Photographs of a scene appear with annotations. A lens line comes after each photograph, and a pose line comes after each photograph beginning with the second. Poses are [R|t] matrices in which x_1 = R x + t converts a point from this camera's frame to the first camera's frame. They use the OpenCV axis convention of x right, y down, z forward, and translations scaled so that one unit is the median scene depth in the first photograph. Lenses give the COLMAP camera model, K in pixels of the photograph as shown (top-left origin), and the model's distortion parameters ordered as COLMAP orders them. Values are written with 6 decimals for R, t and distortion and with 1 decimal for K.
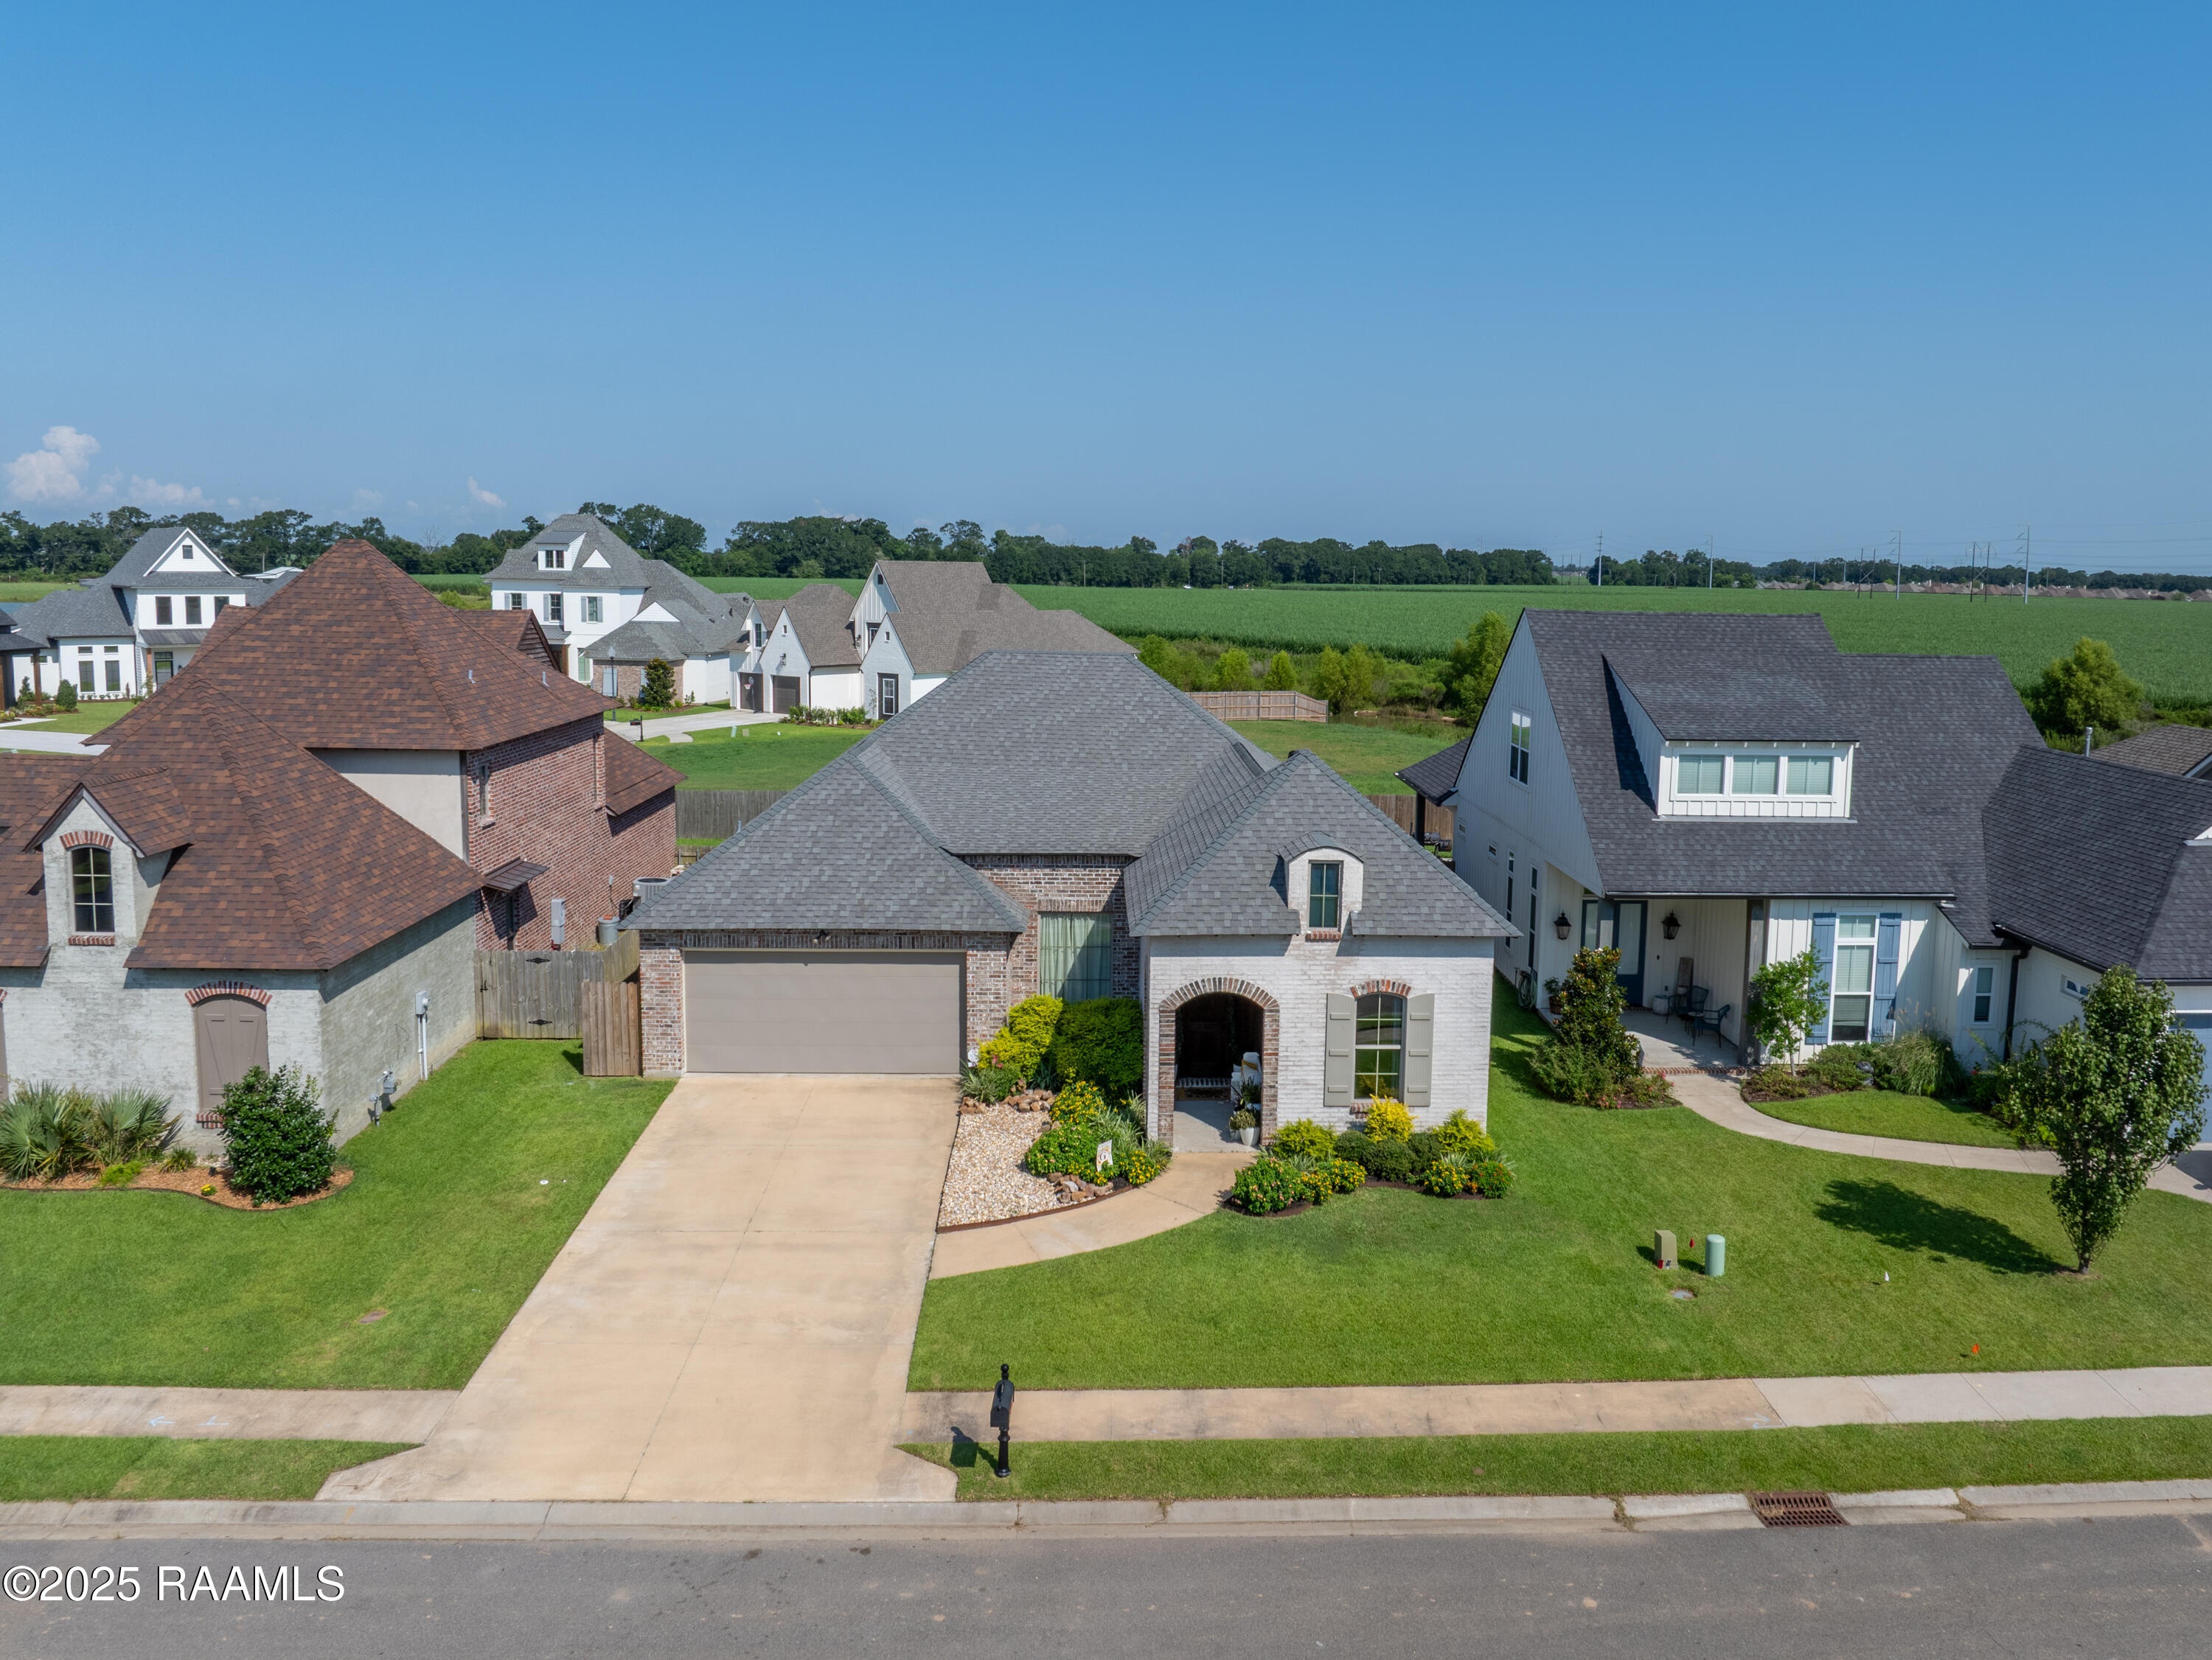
lens RADIAL K [[1676.9, 0, 1181.5], [0, 1676.9, 765.6], [0, 0, 1]] dist [-0.041556, 0.010339]
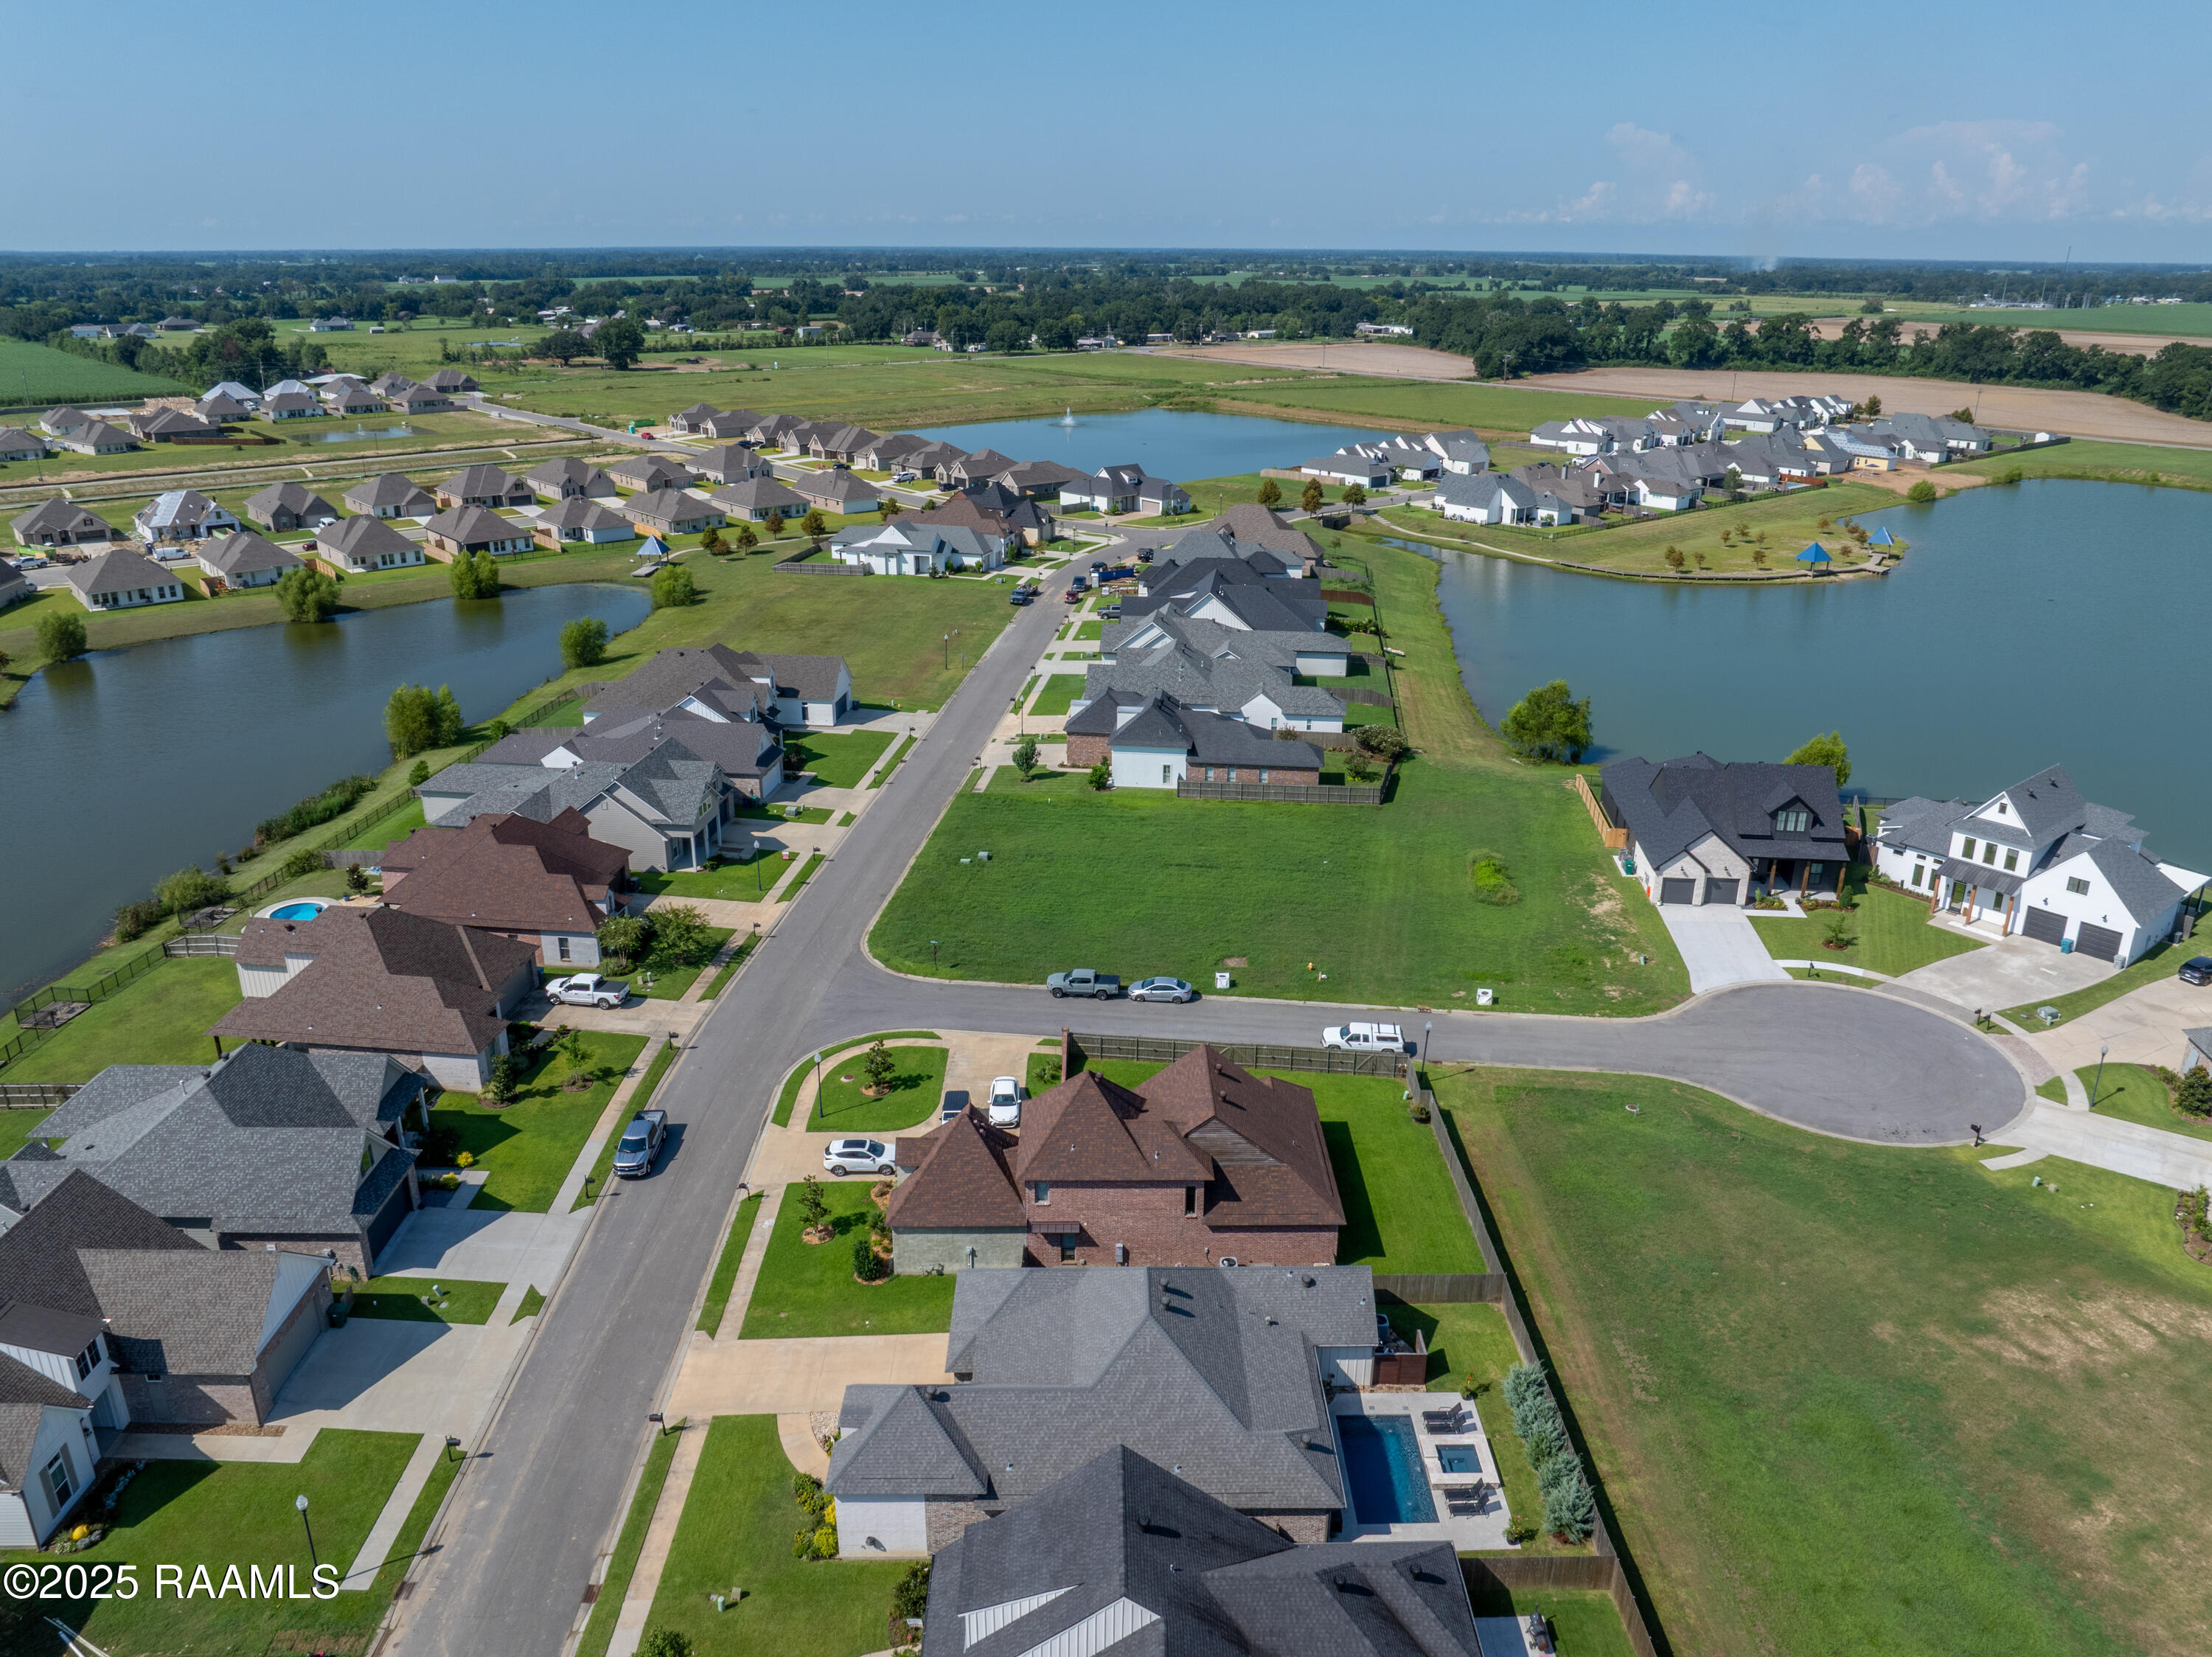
lens RADIAL K [[1543.9, 0, 1115.7], [0, 1543.9, 830.0], [0, 0, 1]] dist [-0.041071, 0.008230]
pose [[-0.036830, 0.330608, -0.943049, 1.733505], [-0.123979, 0.934887, 0.332589, -1.402113], [0.991601, 0.129167, 0.006556, 1.128783]]
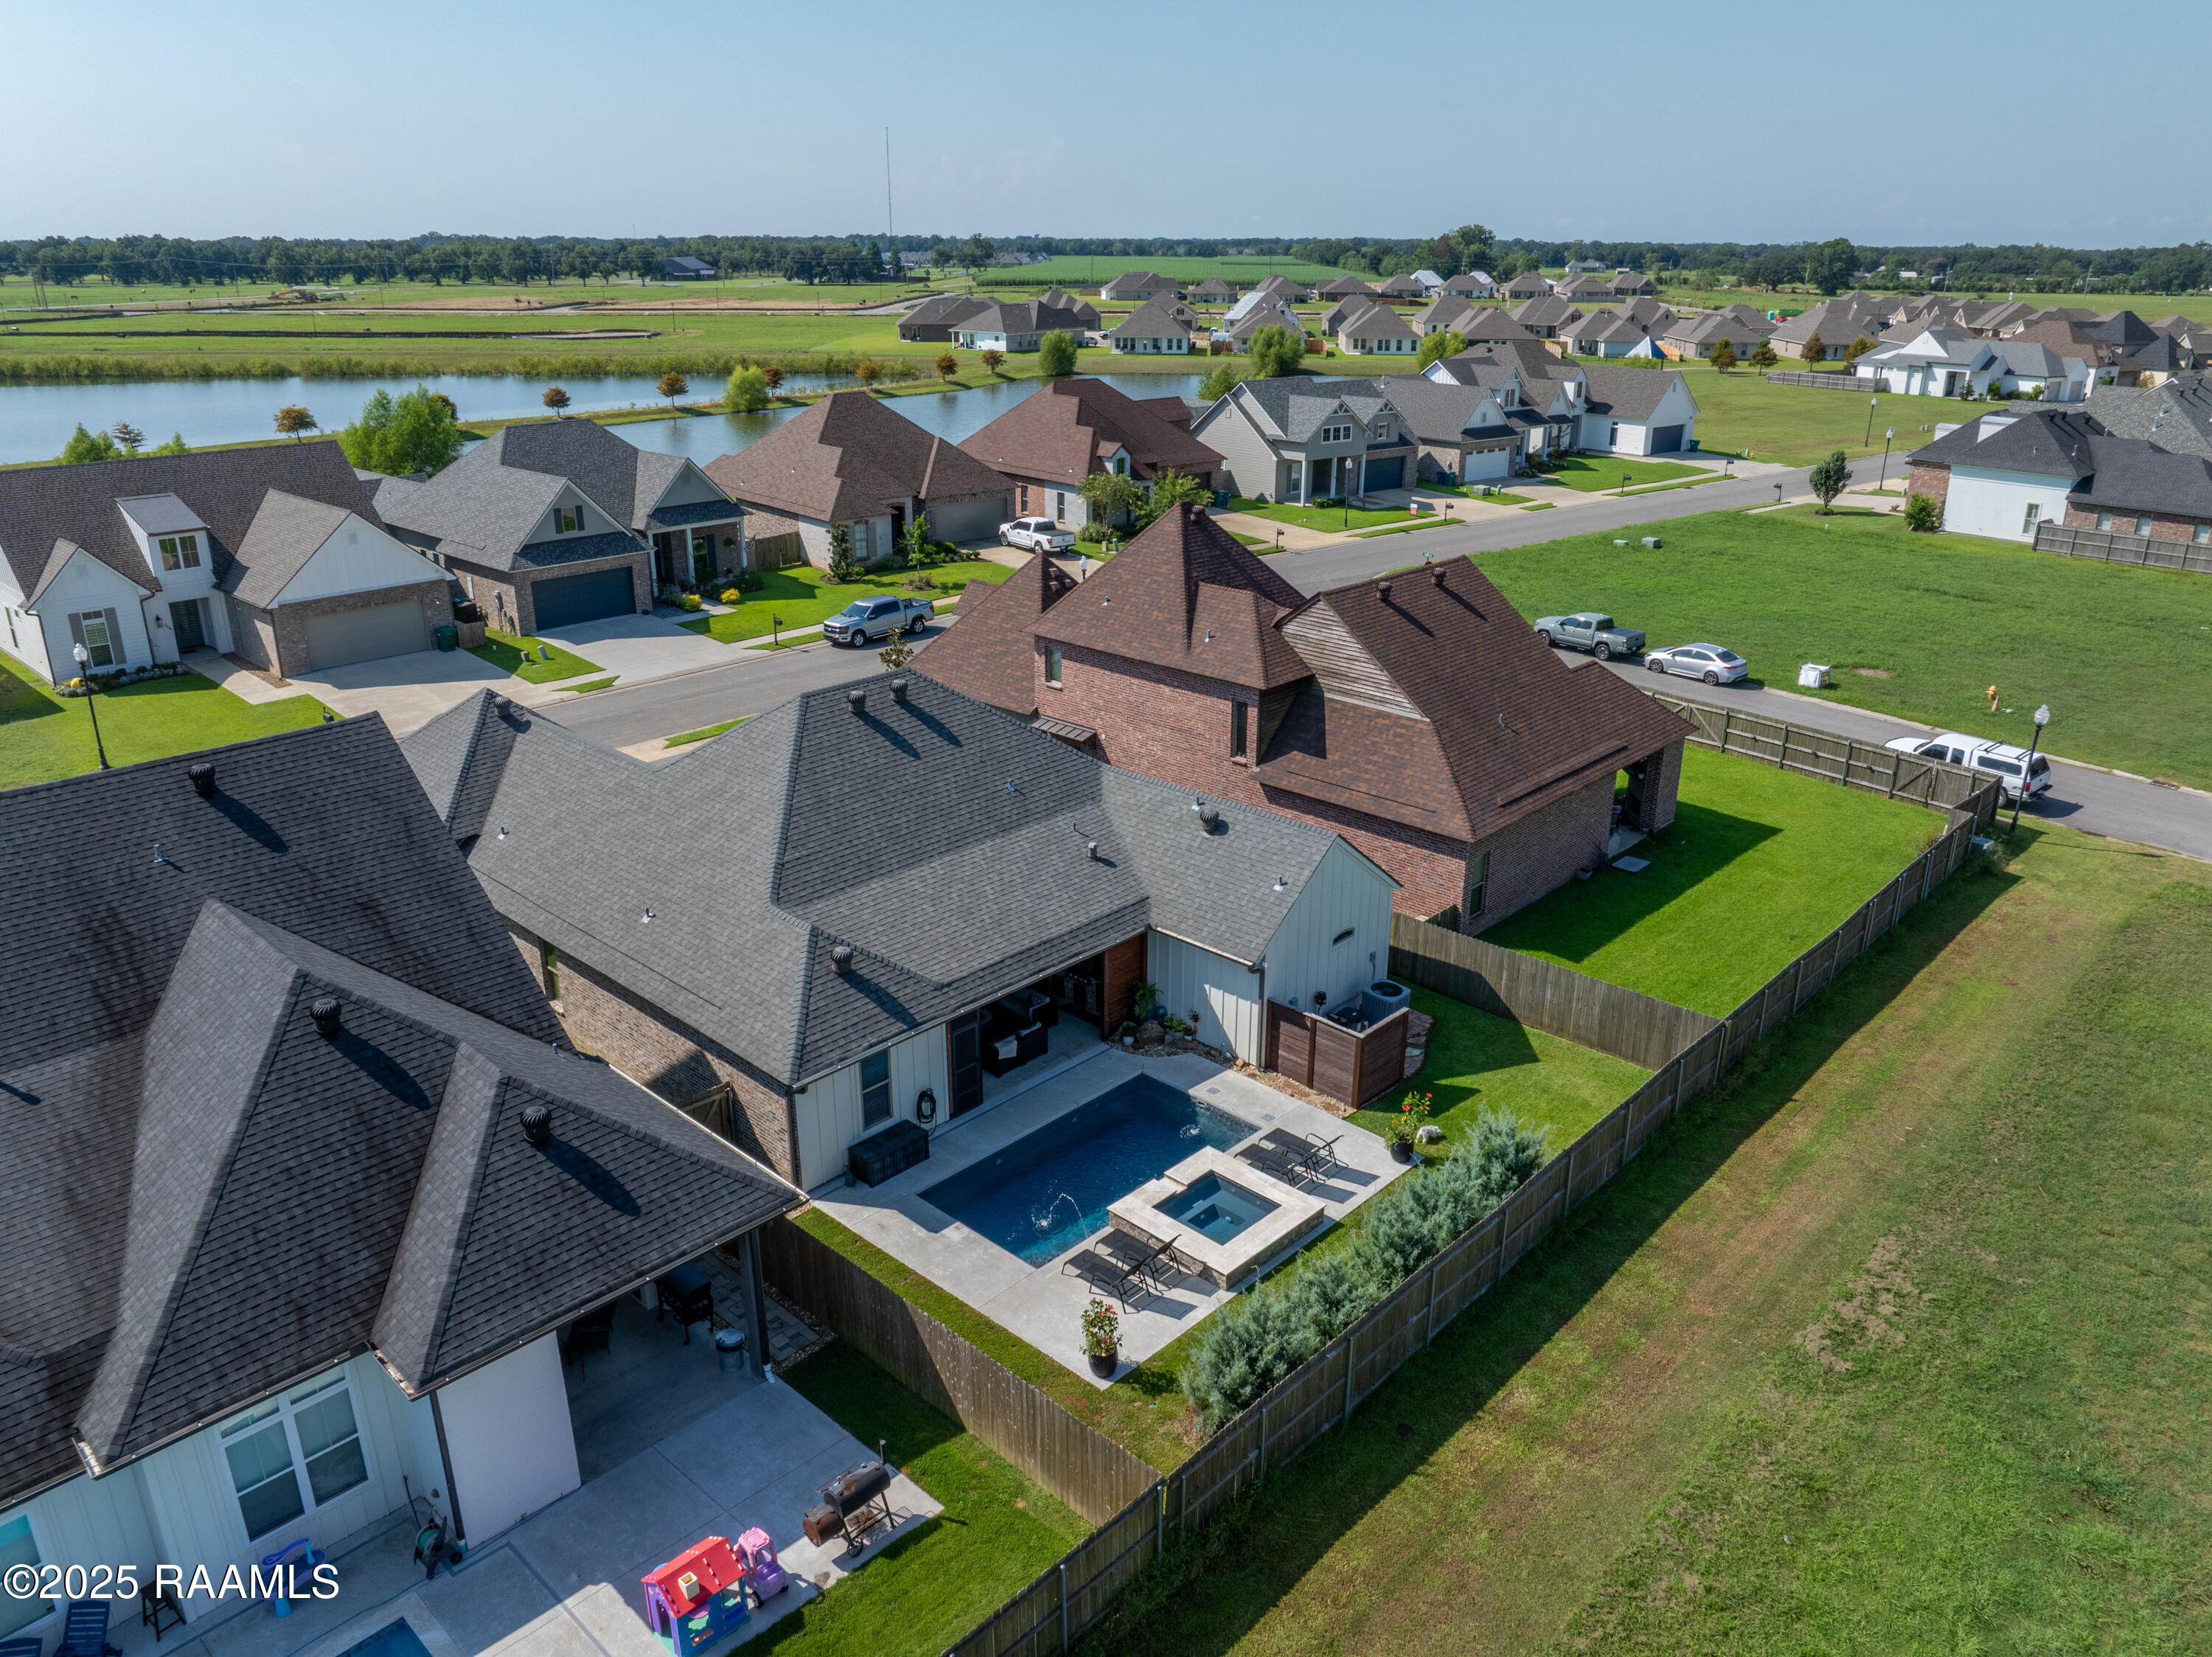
lens RADIAL K [[1543.9, 0, 1110.8], [0, 1543.9, 820.5], [0, 0, 1]] dist [-0.041071, 0.008230]
pose [[-0.721033, 0.224909, -0.655384, 0.574080], [-0.098101, 0.903191, 0.417877, -0.507158], [0.685921, 0.365597, -0.629167, 2.200120]]
